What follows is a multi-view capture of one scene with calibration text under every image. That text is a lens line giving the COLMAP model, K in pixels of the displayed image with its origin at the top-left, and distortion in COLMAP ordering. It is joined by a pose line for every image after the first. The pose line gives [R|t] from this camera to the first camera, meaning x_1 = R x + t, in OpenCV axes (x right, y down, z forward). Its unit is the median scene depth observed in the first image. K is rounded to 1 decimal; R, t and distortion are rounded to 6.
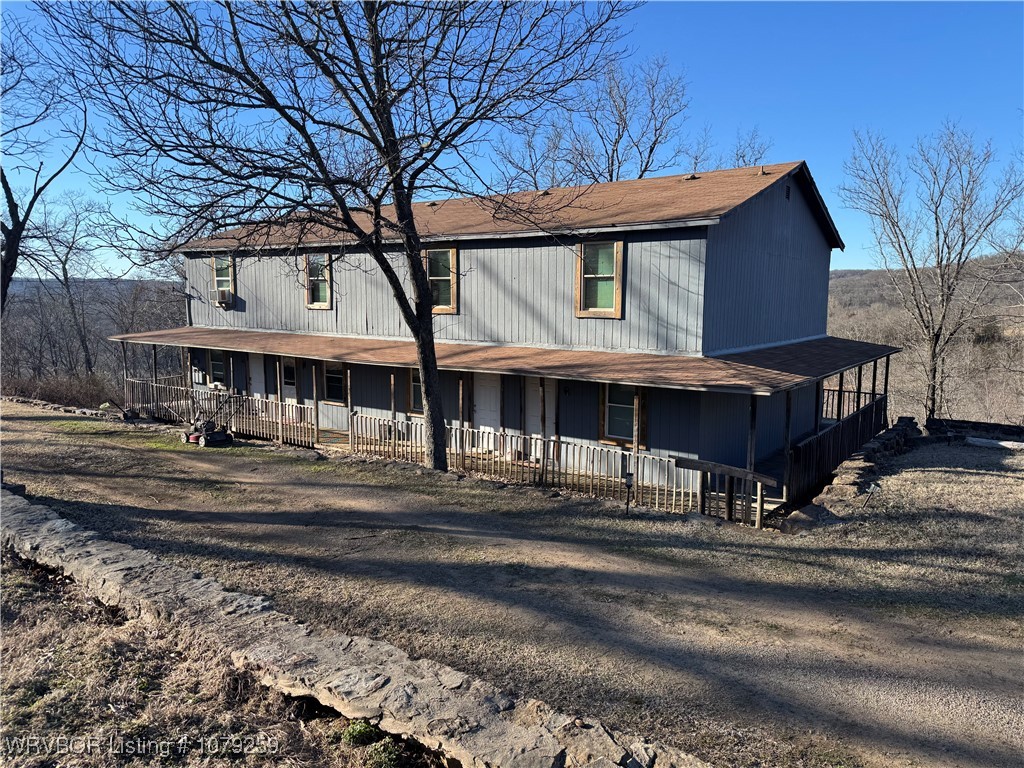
lens RADIAL K [[708.6, 0, 508.5], [0, 708.6, 385.6], [0, 0, 1]] dist [0.148598, -0.204462]
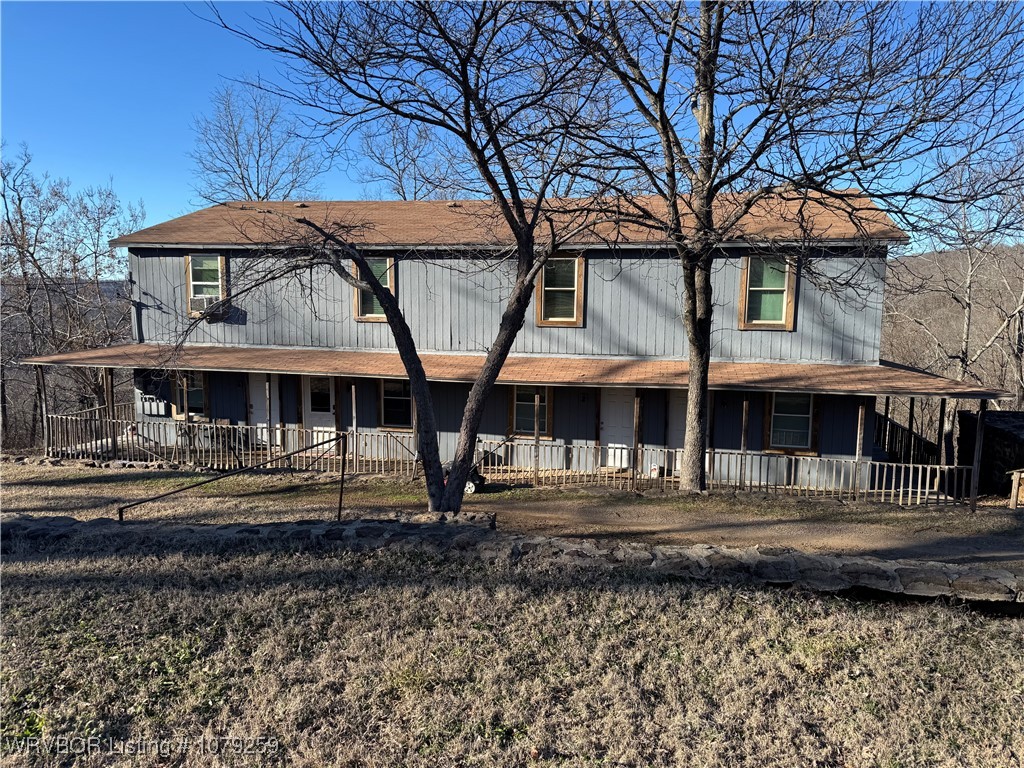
lens RADIAL K [[708.6, 0, 508.5], [0, 708.6, 385.6], [0, 0, 1]] dist [0.148598, -0.204462]
pose [[0.915834, -0.045081, 0.399018, -0.543215], [0.044576, 0.998950, 0.010551, -0.036913], [-0.399075, 0.008124, 0.916882, 0.173002]]
